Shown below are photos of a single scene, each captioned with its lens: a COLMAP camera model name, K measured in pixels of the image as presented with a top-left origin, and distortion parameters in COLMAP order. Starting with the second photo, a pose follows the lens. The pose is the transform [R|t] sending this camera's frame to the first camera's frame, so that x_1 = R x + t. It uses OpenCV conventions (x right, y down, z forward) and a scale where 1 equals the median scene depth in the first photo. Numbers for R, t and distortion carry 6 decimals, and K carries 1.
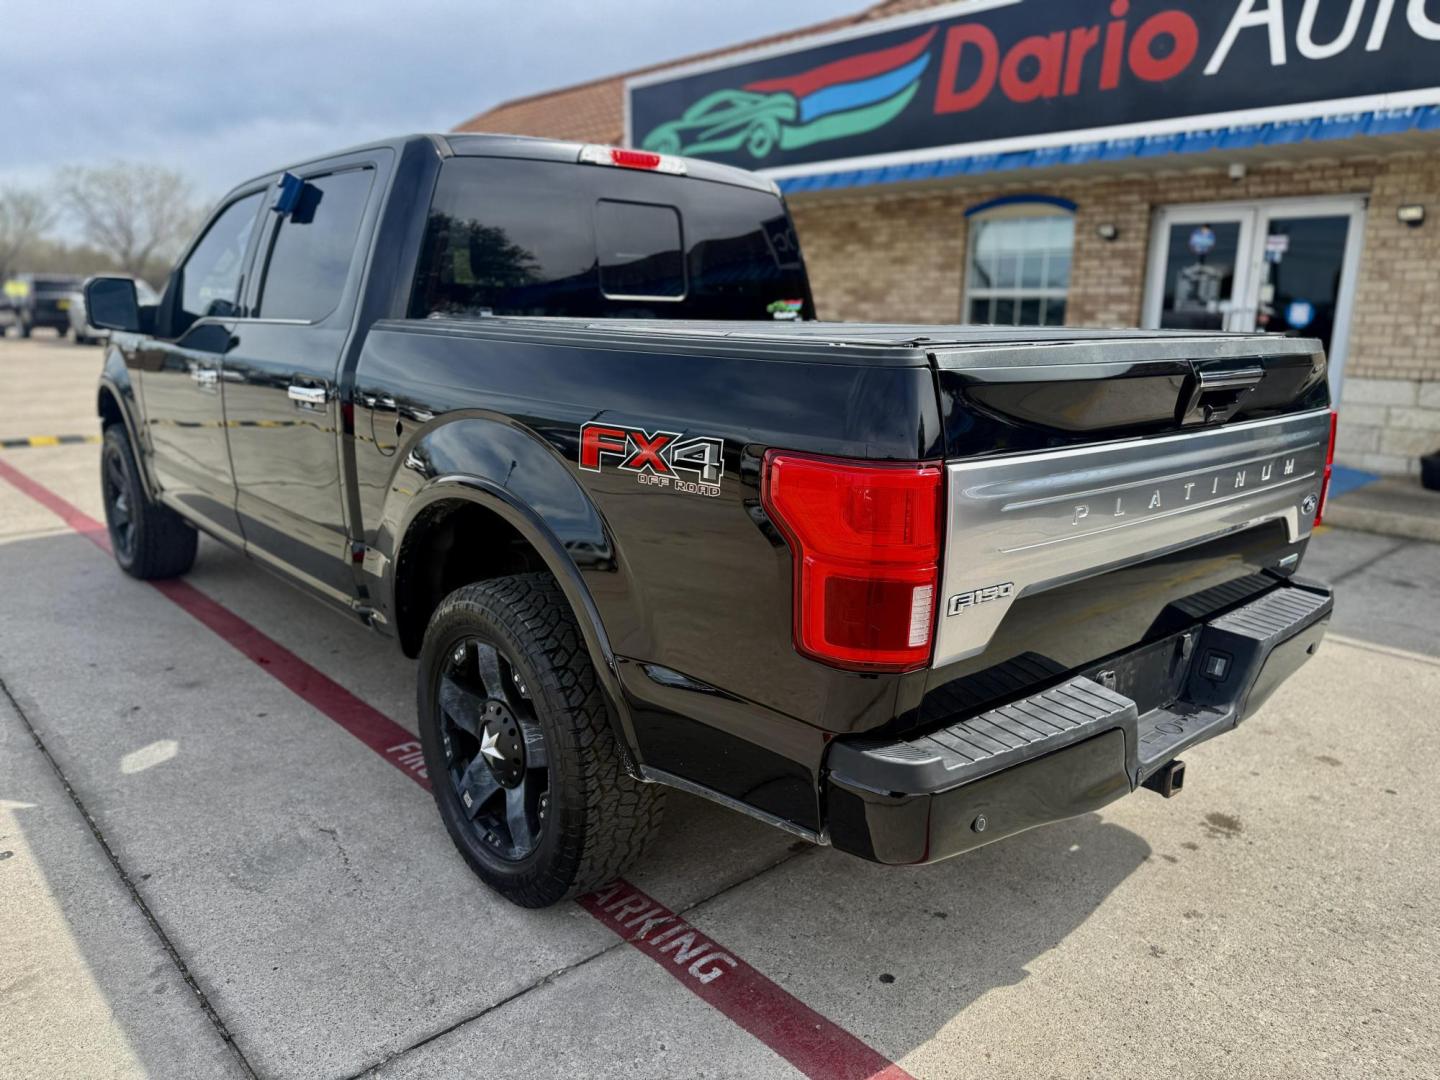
lens RADIAL K [[1033.0, 0, 720.0], [0, 1033.0, 540.0], [0, 0, 1]] dist [0.024420, -0.028125]
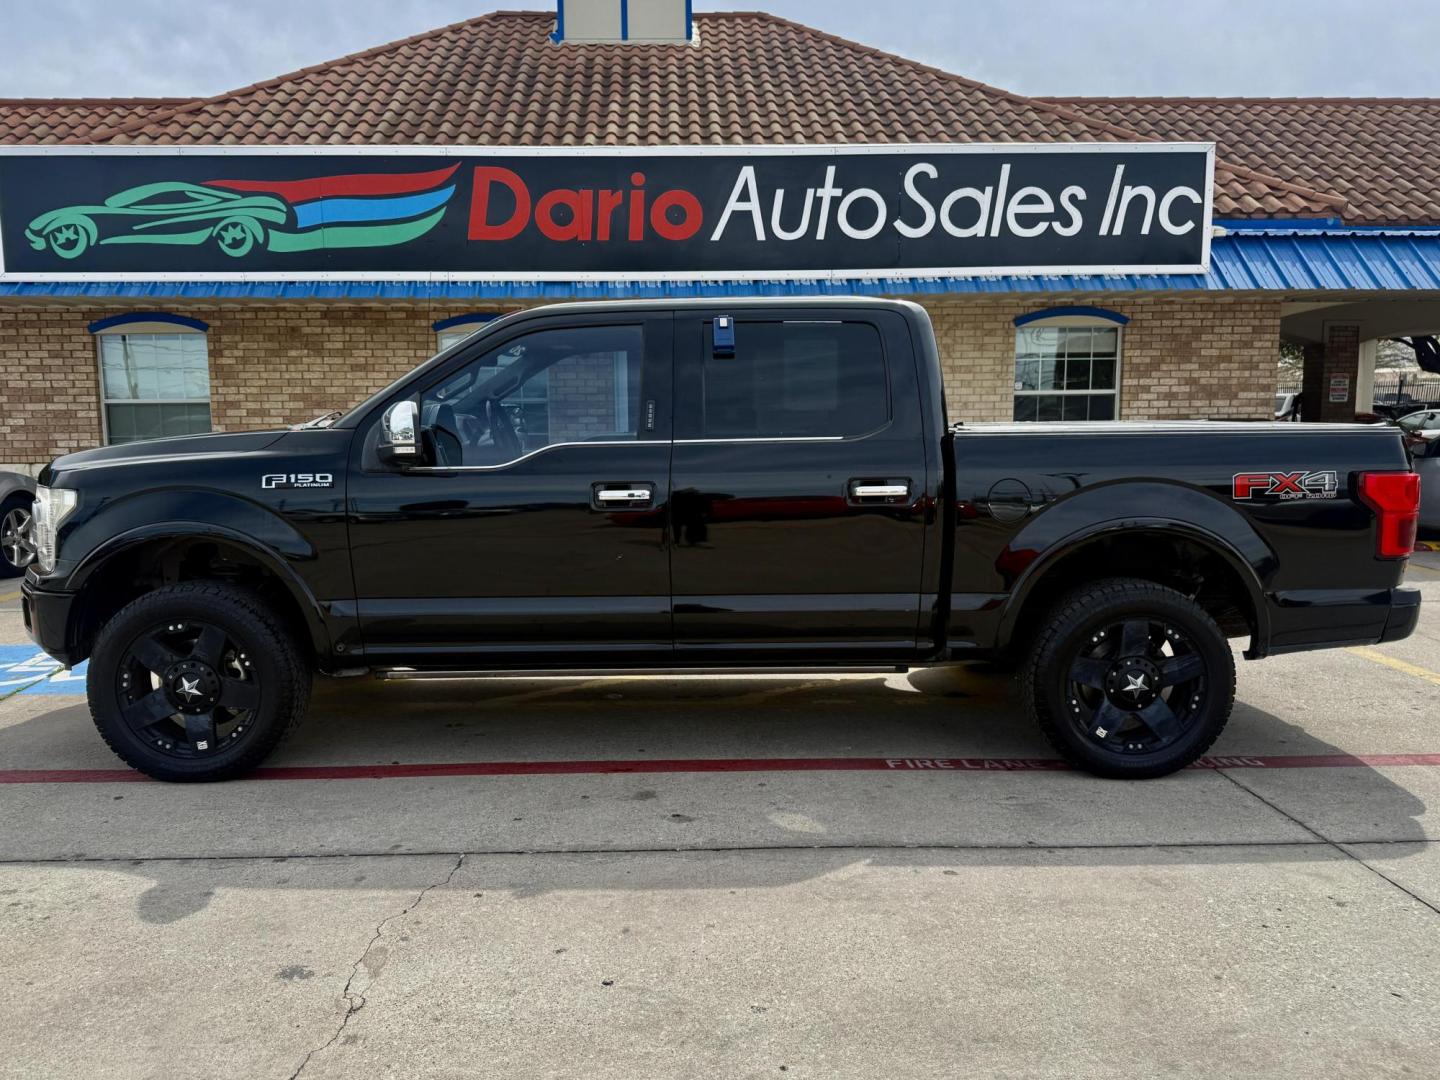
lens RADIAL K [[1088.5, 0, 702.1], [0, 1088.5, 544.7], [0, 0, 1]] dist [0.185982, -0.371558]
pose [[0.649966, -0.117083, 0.750890, -0.575662], [0.188514, 0.982019, -0.010054, -0.037209], [-0.736211, 0.148088, 0.660351, 0.095599]]
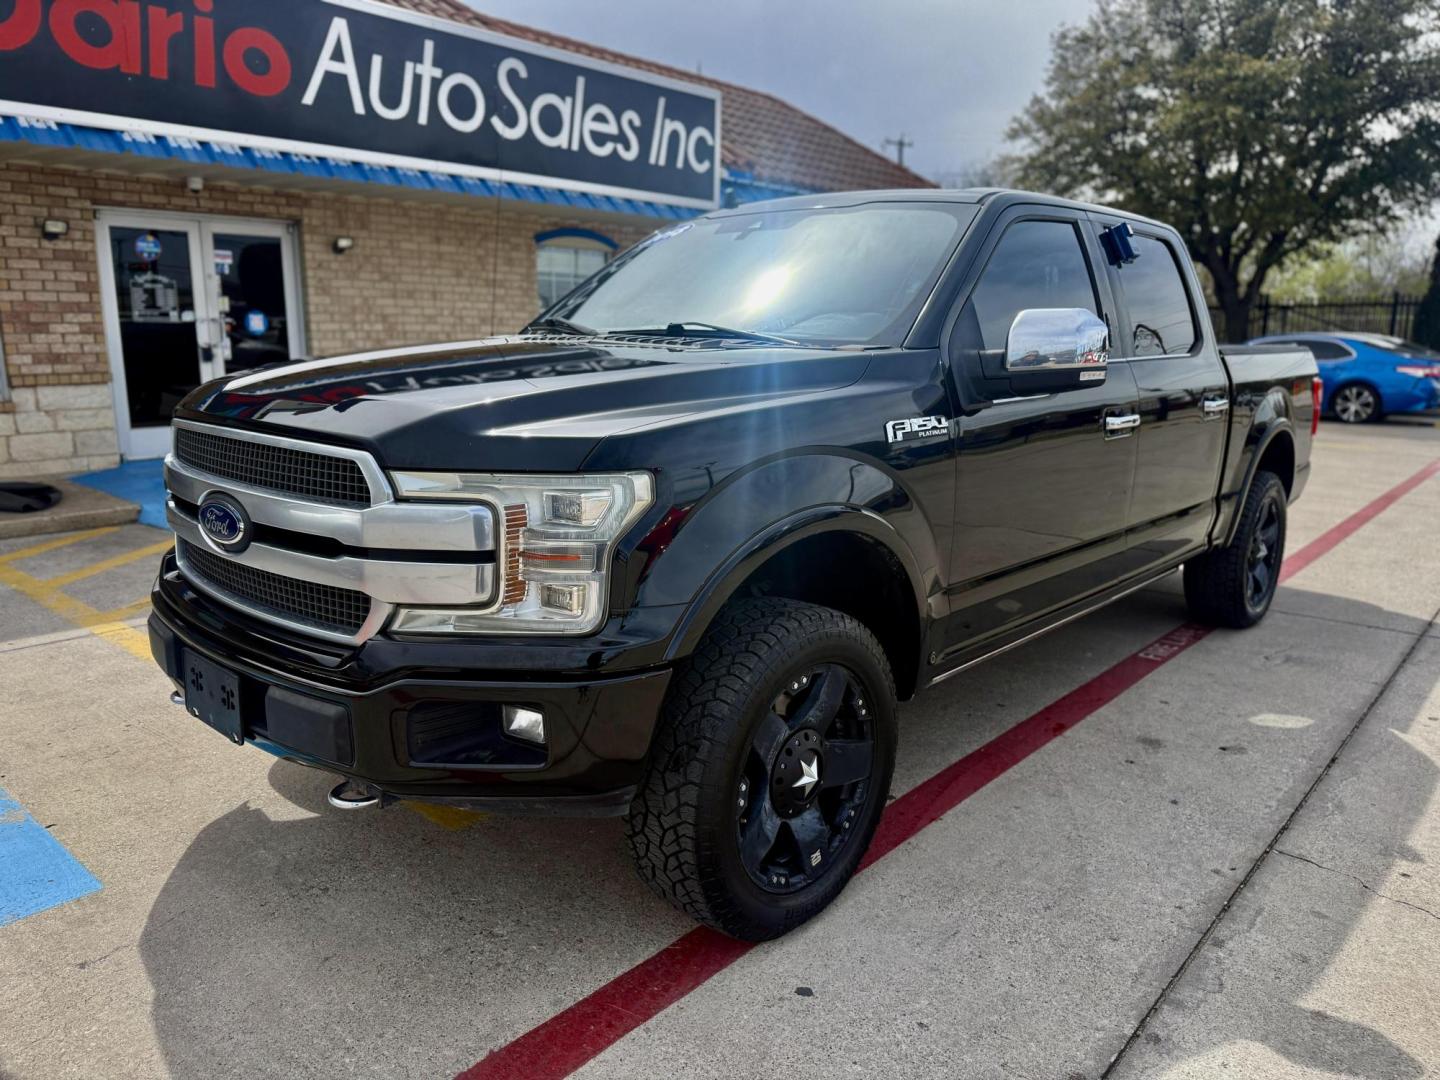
lens RADIAL K [[1033.0, 0, 720.0], [0, 1033.0, 540.0], [0, 0, 1]] dist [0.024420, -0.028125]
pose [[-0.113977, -0.220283, 0.968754, -0.617798], [0.210341, 0.947653, 0.240232, -0.159971], [-0.970961, 0.231149, -0.061676, 0.641281]]
